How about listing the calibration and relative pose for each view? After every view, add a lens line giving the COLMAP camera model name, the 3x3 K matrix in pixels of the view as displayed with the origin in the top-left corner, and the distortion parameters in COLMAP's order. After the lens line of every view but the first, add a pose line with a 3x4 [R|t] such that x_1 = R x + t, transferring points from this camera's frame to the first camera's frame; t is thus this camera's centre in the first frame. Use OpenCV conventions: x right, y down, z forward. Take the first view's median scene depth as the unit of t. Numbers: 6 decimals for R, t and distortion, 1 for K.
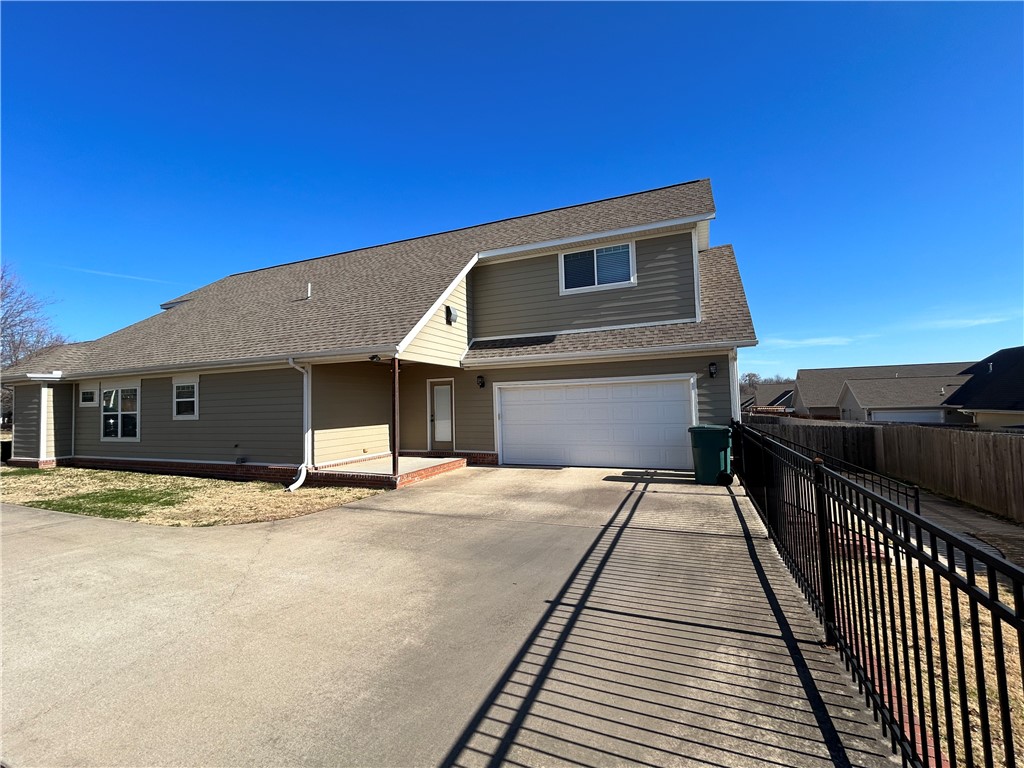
lens RADIAL K [[435.2, 0, 509.8], [0, 435.2, 385.4], [0, 0, 1]] dist [0.003287, 0.000510]
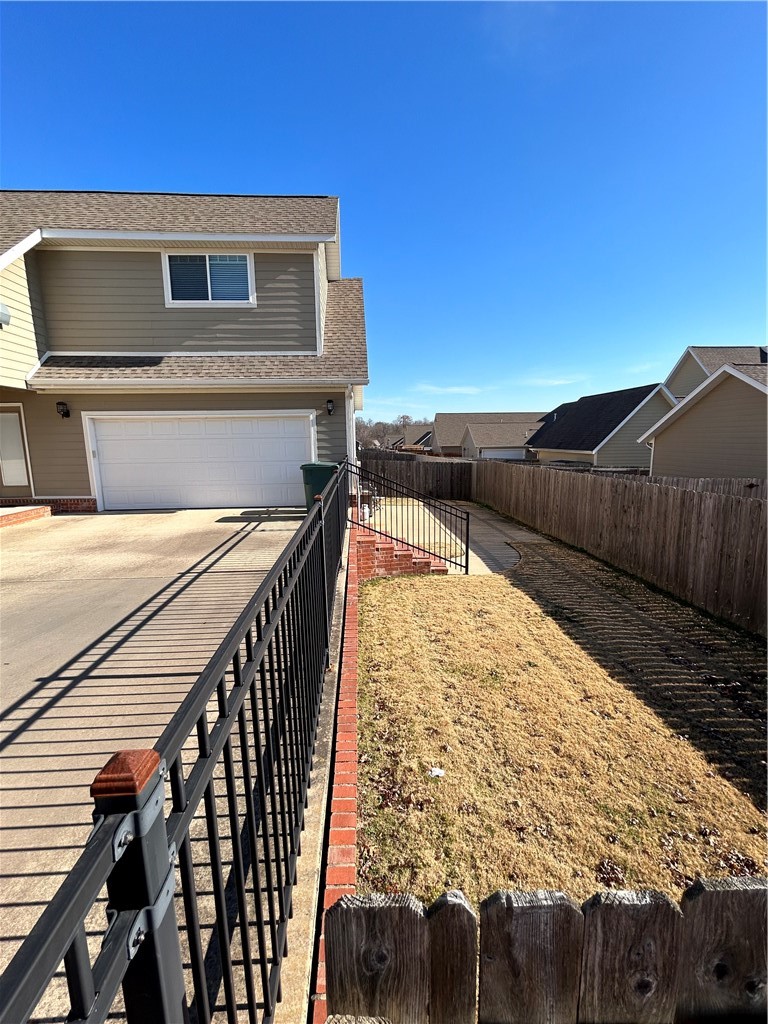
lens RADIAL K [[435.2, 0, 382.3], [0, 435.2, 507.5], [0, 0, 1]] dist [0.003287, 0.000510]
pose [[0.900243, -0.053932, 0.432034, 0.118758], [-0.029630, 0.982409, 0.184378, 0.003371], [-0.434377, -0.178786, 0.882809, 0.020263]]
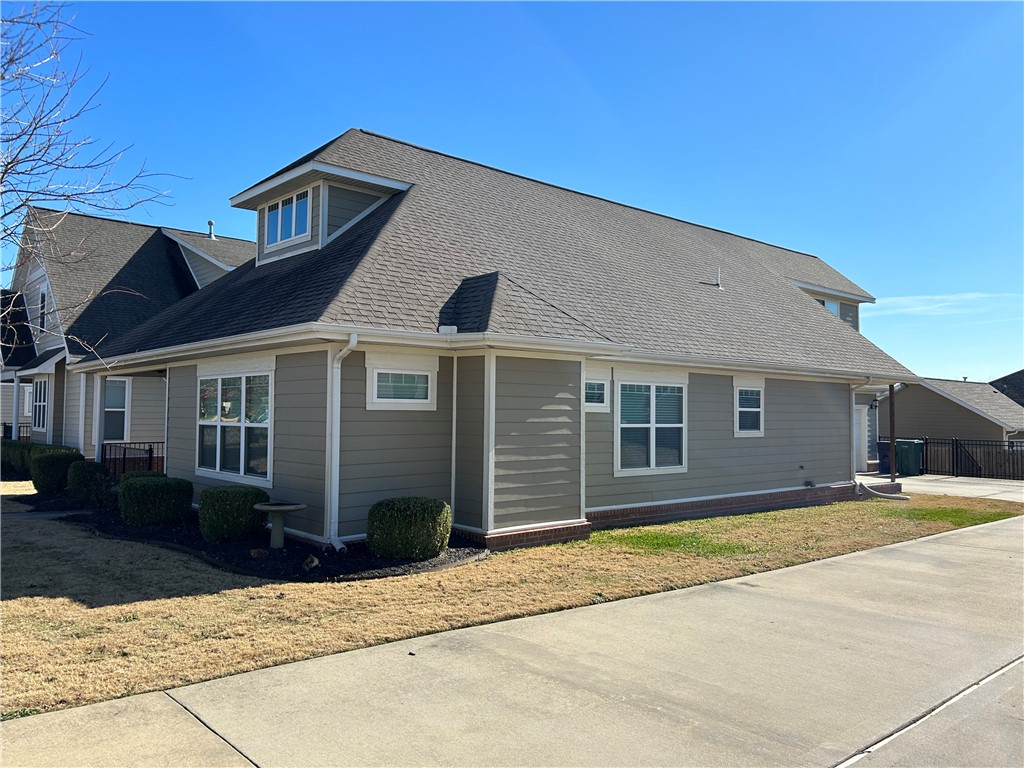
lens RADIAL K [[775.3, 0, 511.8], [0, 775.3, 382.5], [0, 0, 1]] dist [0.044499, -0.049629]
pose [[0.435864, 0.064240, 0.897717, -0.447100], [-0.062381, 0.997207, -0.041072, 0.014122], [-0.897848, -0.038099, 0.438654, 0.167485]]
